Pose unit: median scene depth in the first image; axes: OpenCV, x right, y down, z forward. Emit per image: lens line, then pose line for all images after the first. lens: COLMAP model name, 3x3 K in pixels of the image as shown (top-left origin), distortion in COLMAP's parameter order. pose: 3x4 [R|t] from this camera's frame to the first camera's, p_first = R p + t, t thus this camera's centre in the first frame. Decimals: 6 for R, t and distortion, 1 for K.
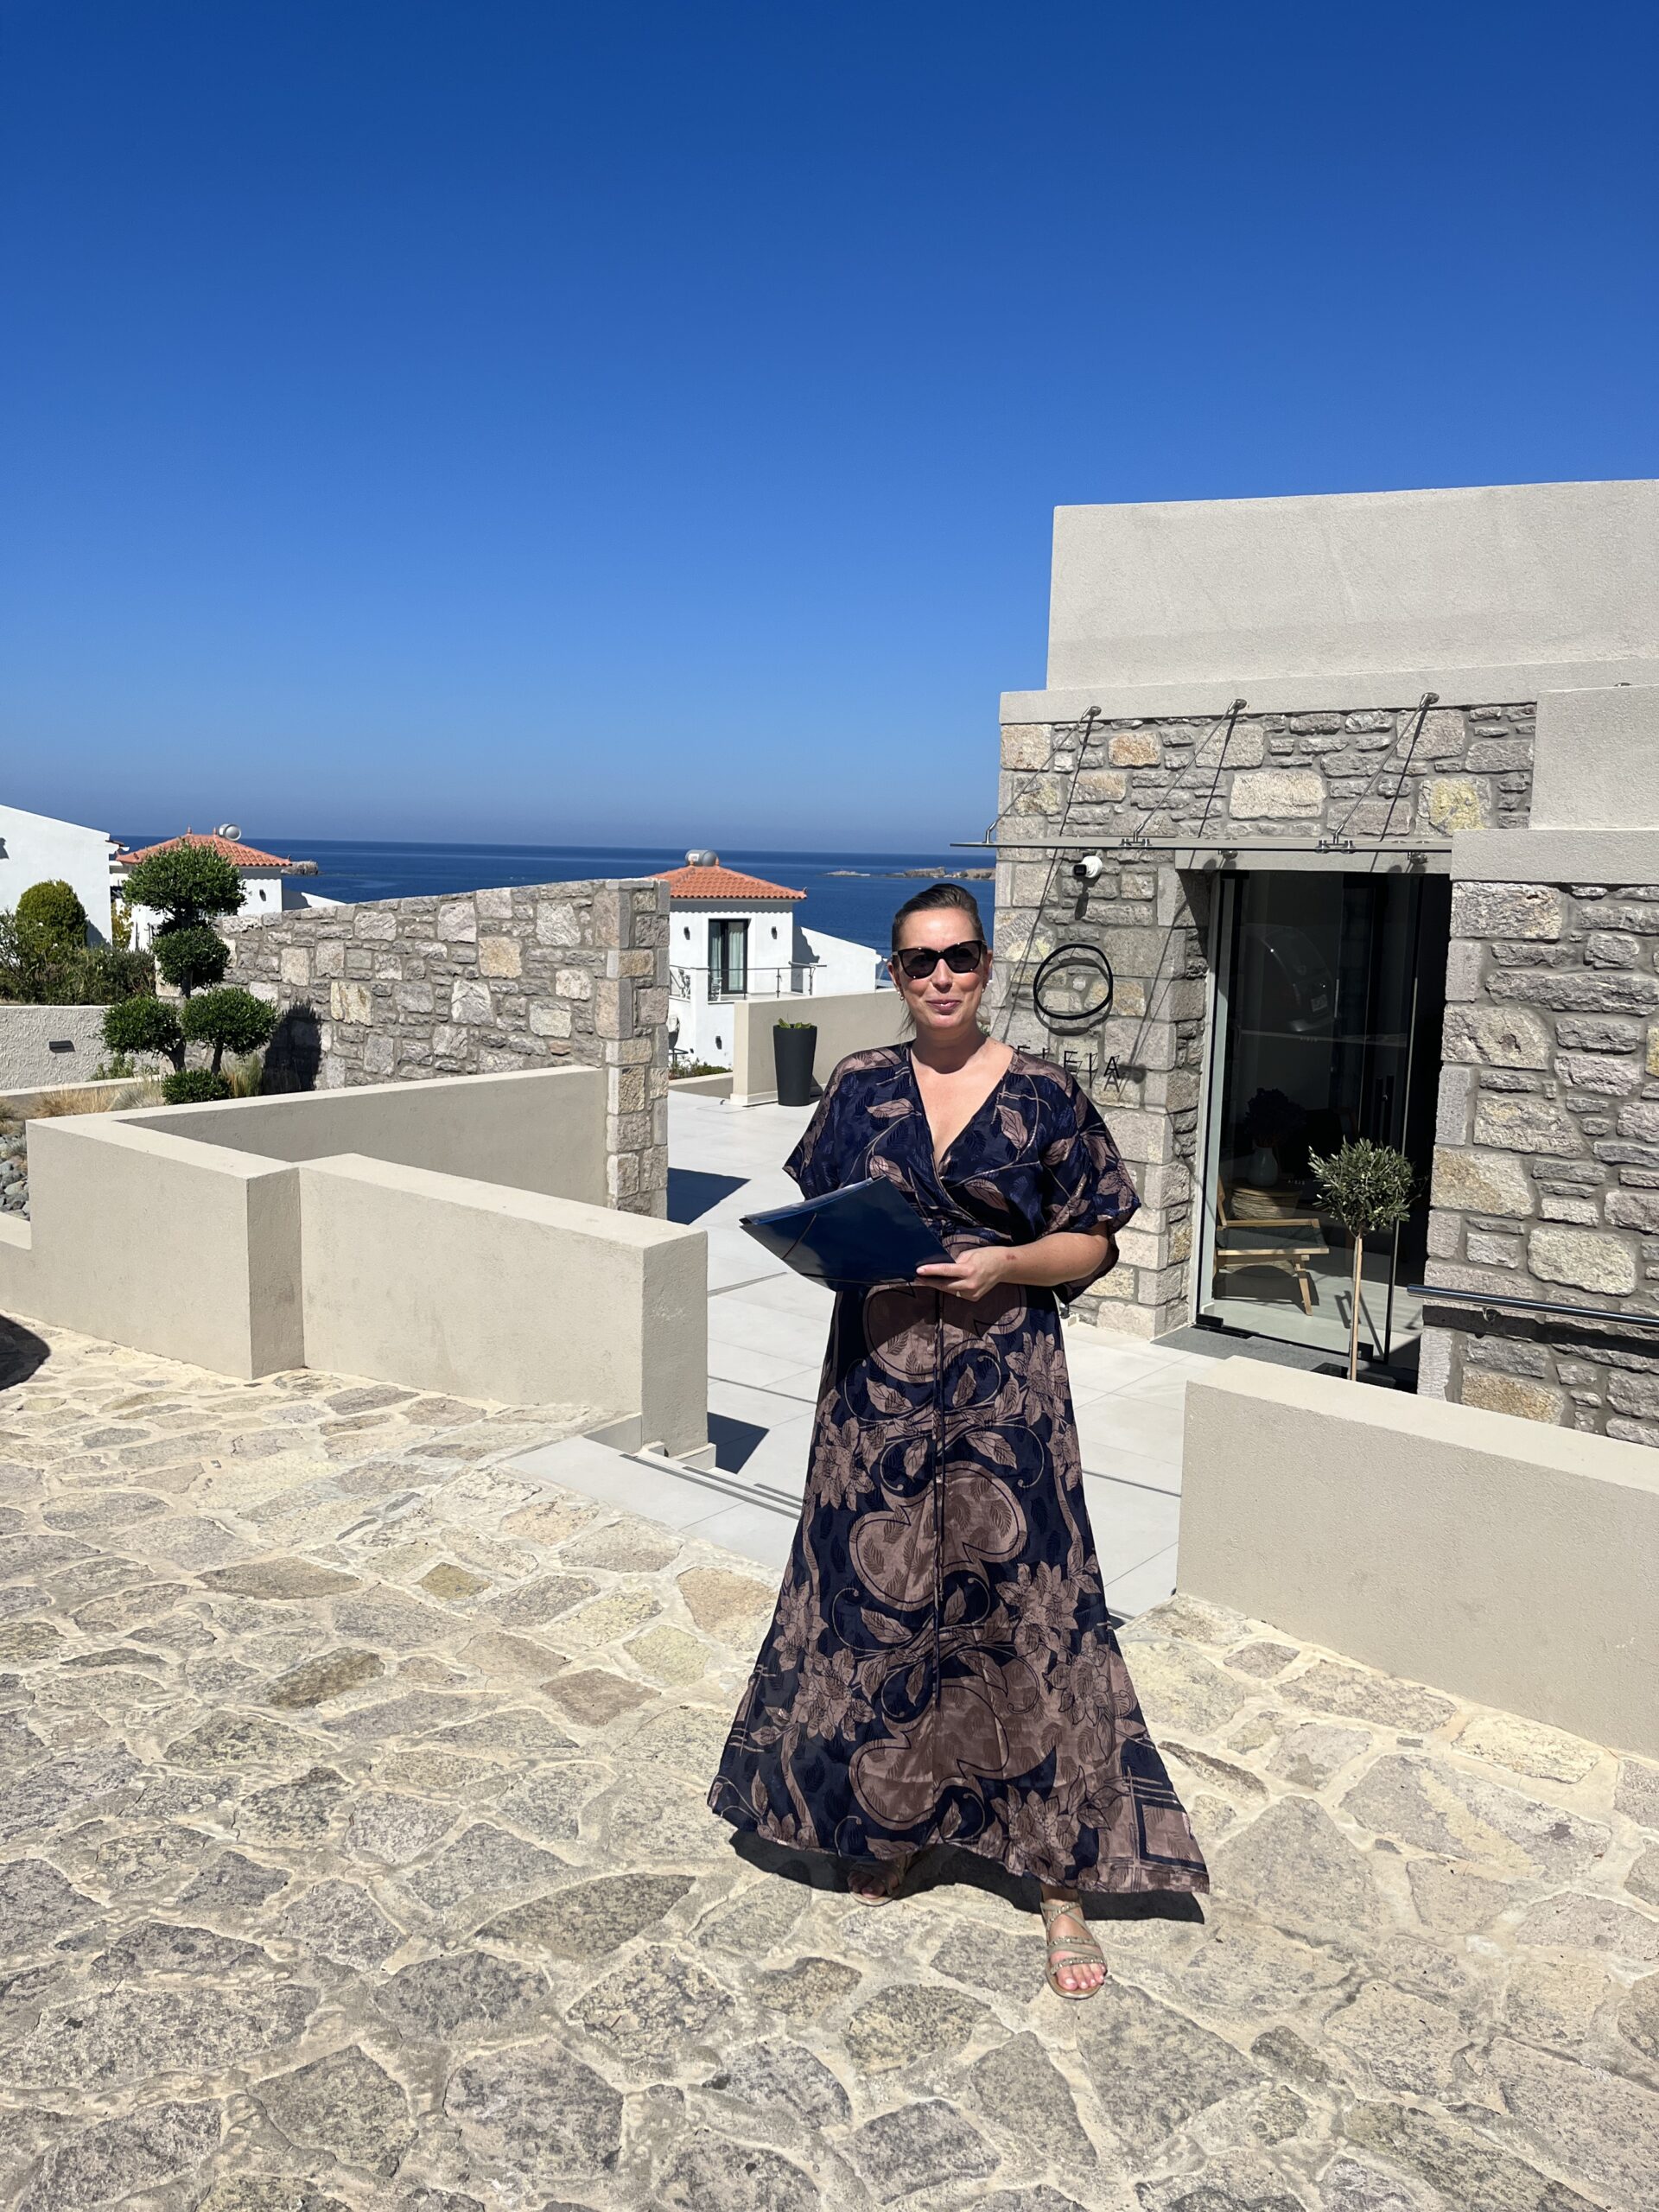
lens RADIAL K [[1678.3, 0, 827.7], [0, 1678.3, 1102.6], [0, 0, 1]] dist [0.057368, -0.011199]
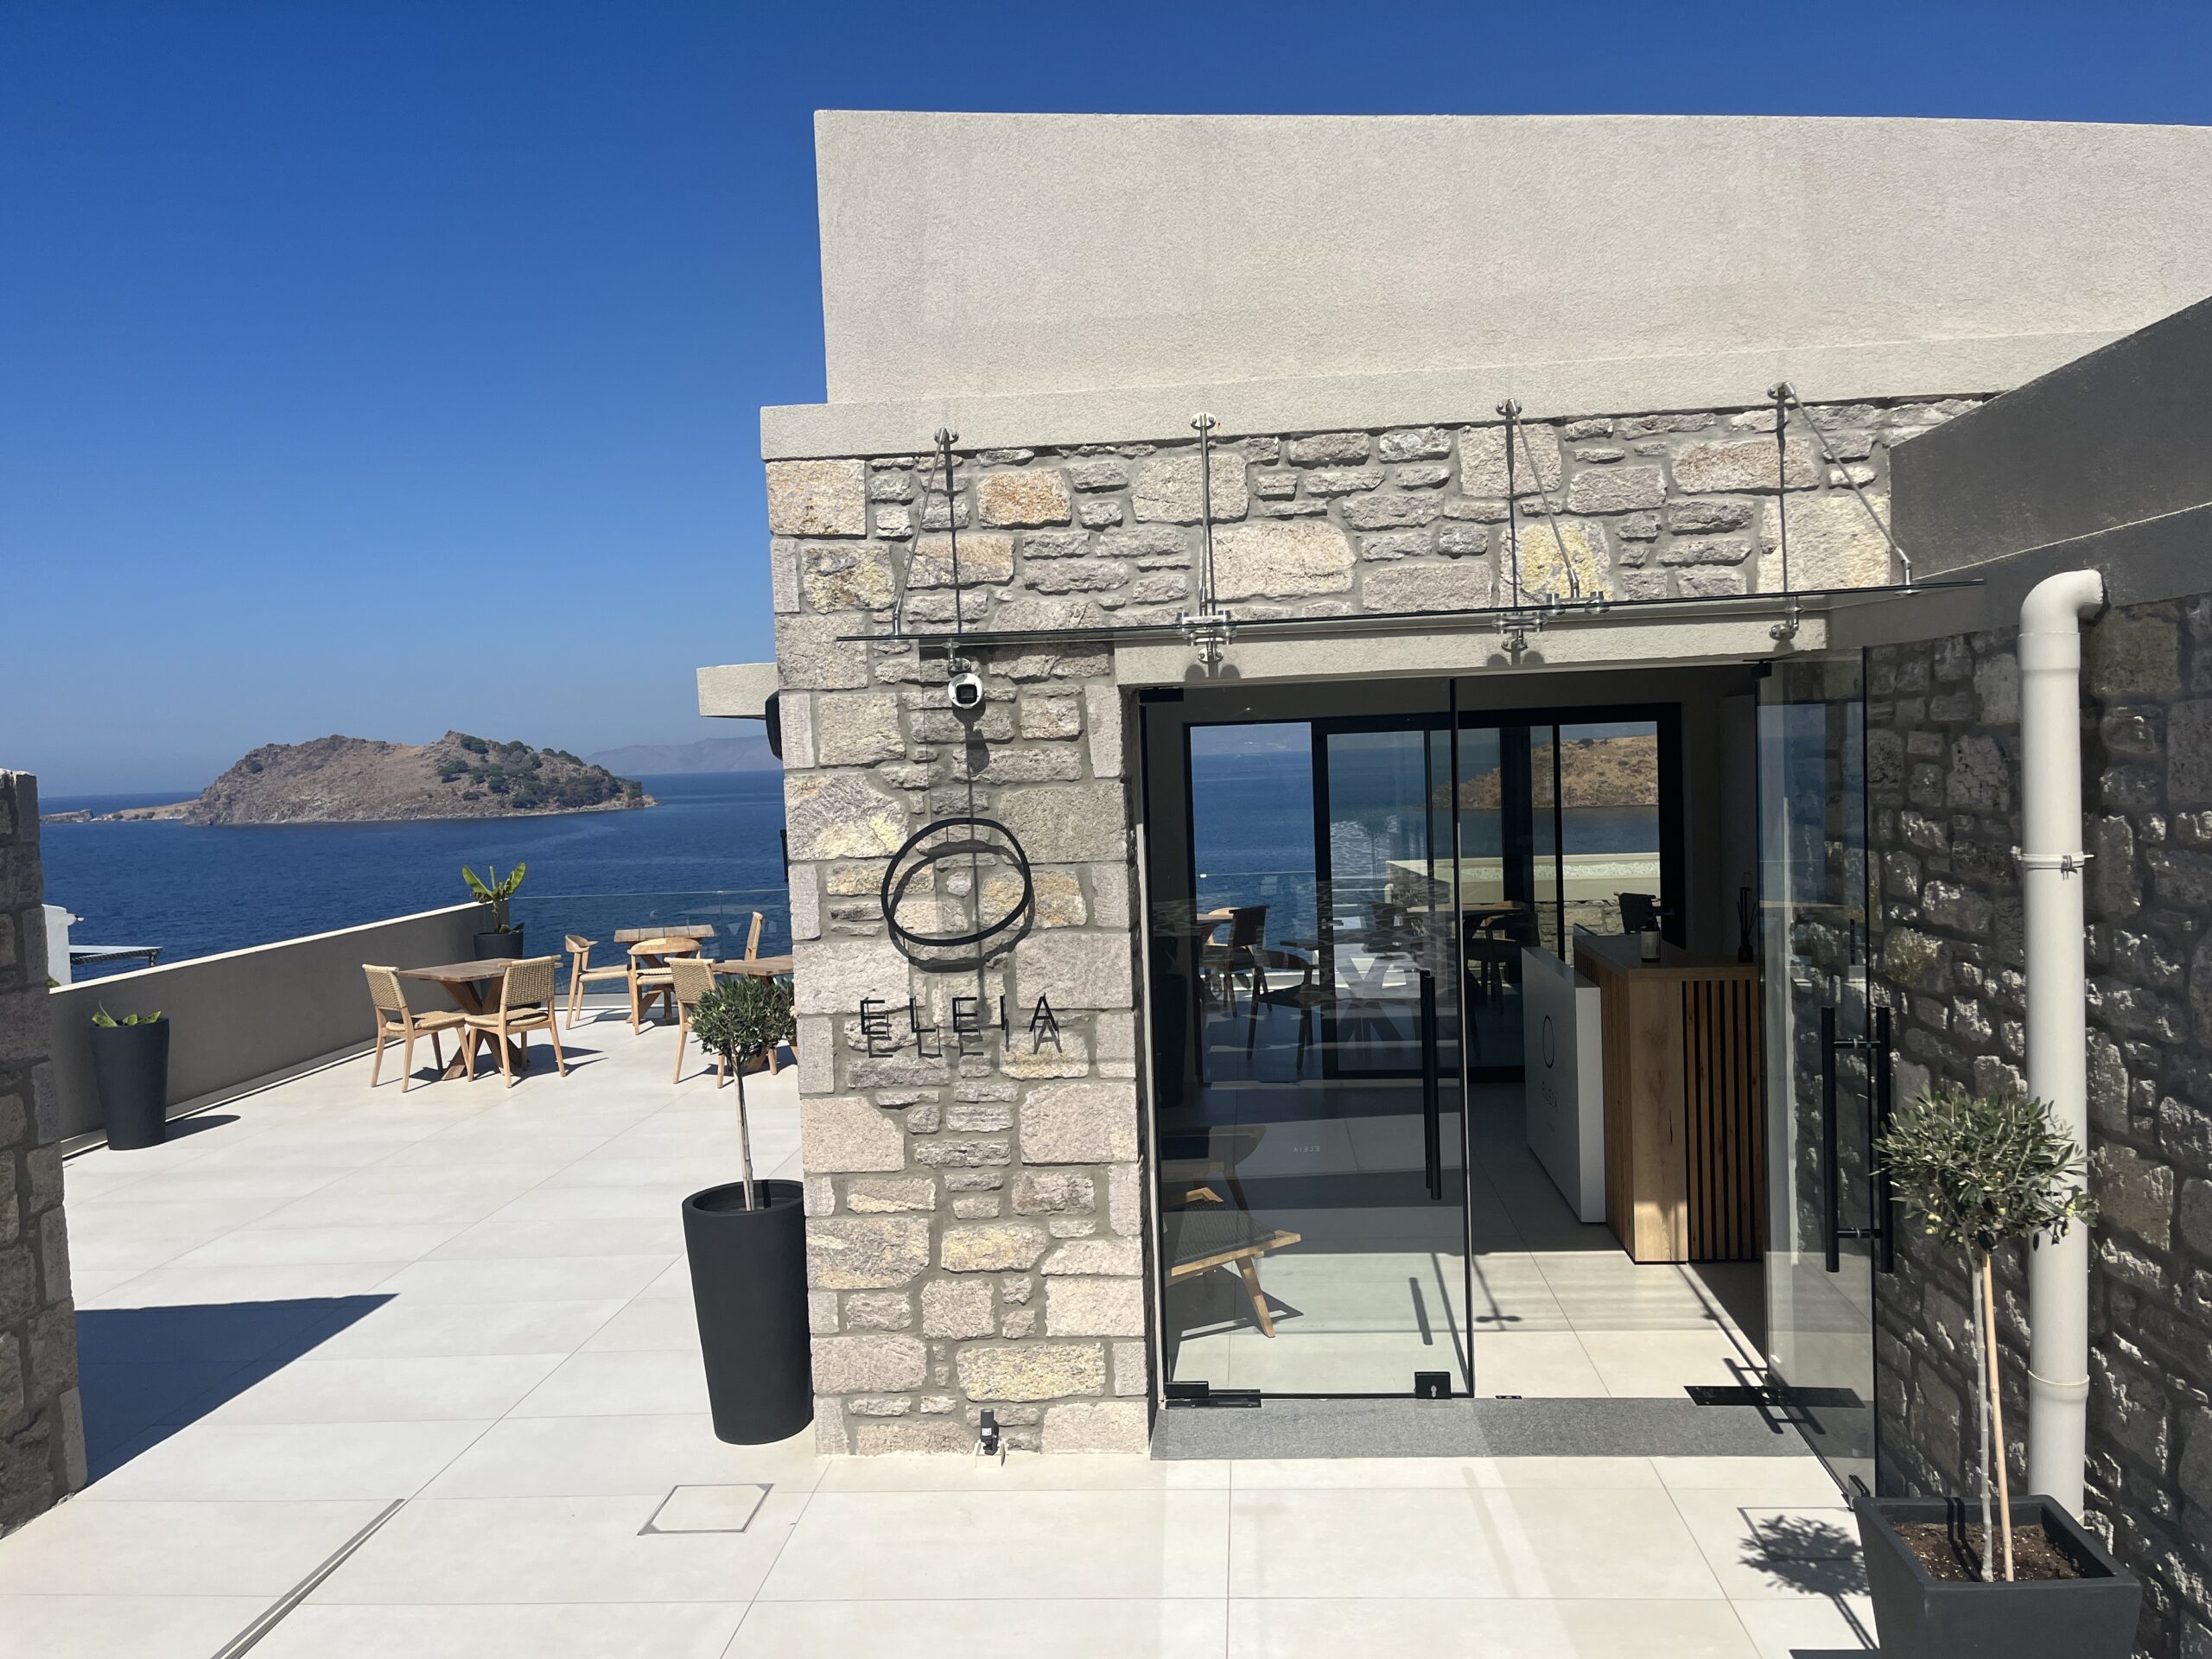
lens RADIAL K [[1678.3, 0, 1114.0], [0, 1678.3, 841.5], [0, 0, 1]] dist [0.057368, -0.011199]
pose [[0.820798, -0.082442, 0.565238, -0.147814], [0.139831, 0.988423, -0.058888, -0.044147], [-0.553840, 0.127373, 0.822823, 0.489212]]
